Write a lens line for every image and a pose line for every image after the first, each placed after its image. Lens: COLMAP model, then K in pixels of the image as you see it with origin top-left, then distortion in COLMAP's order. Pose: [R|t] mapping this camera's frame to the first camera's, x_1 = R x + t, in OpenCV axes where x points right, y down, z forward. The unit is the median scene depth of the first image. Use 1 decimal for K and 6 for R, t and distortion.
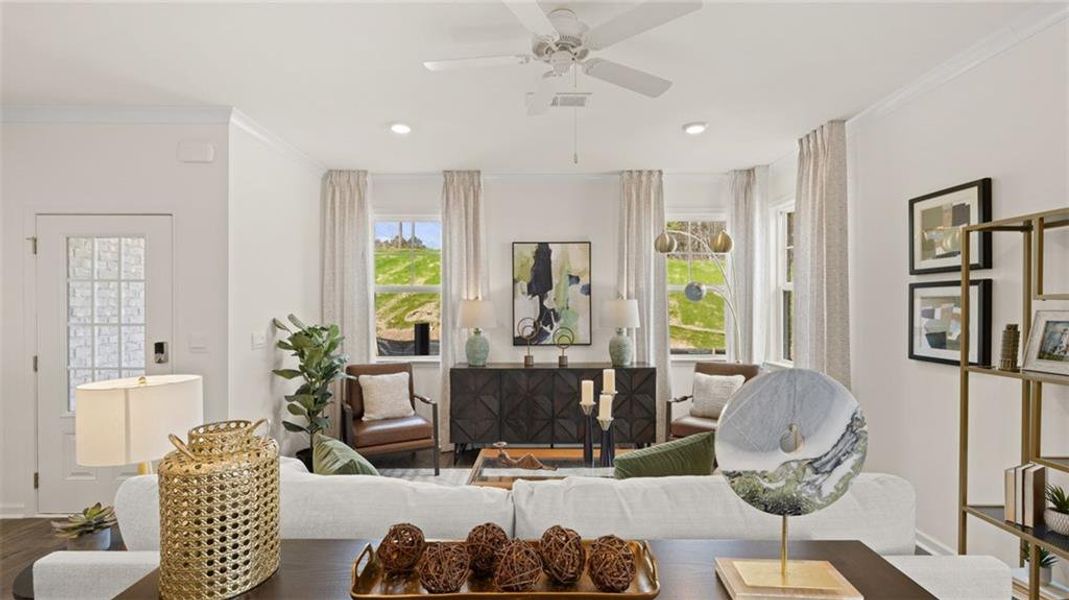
lens RADIAL K [[455.1, 0, 539.1], [0, 455.1, 308.7], [0, 0, 1]] dist [0.000429, 0.000297]
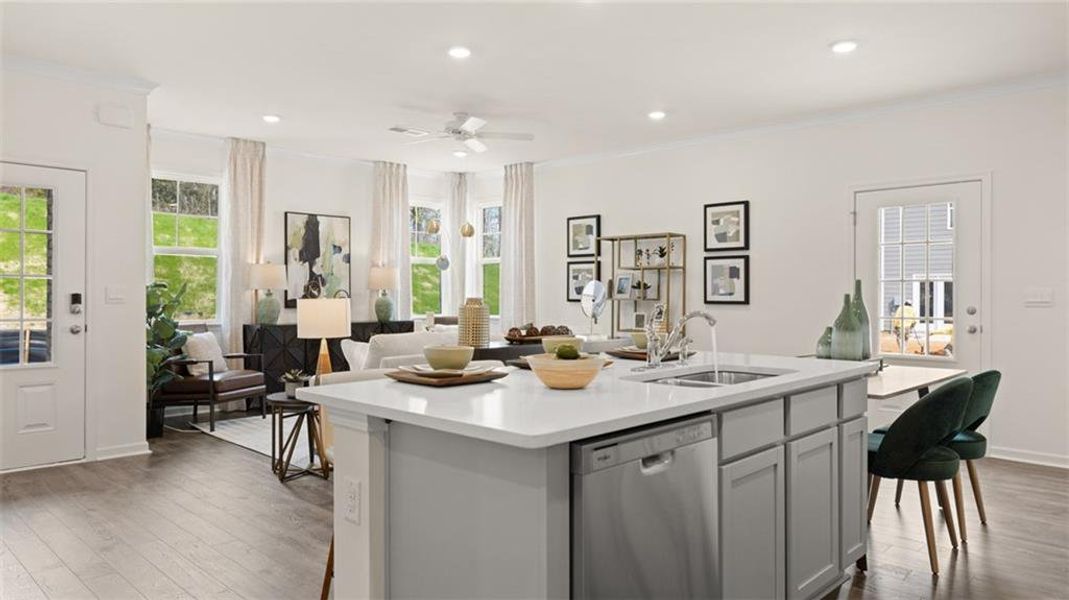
lens RADIAL K [[683.4, 0, 534.5], [0, 683.4, 300.0], [0, 0, 1]] dist [-0.000102, 0.000960]
pose [[0.705366, -0.004053, 0.708831, -0.806231], [-0.000712, 0.999979, 0.006426, 0.052633], [-0.708842, -0.005037, 0.705349, -0.565864]]
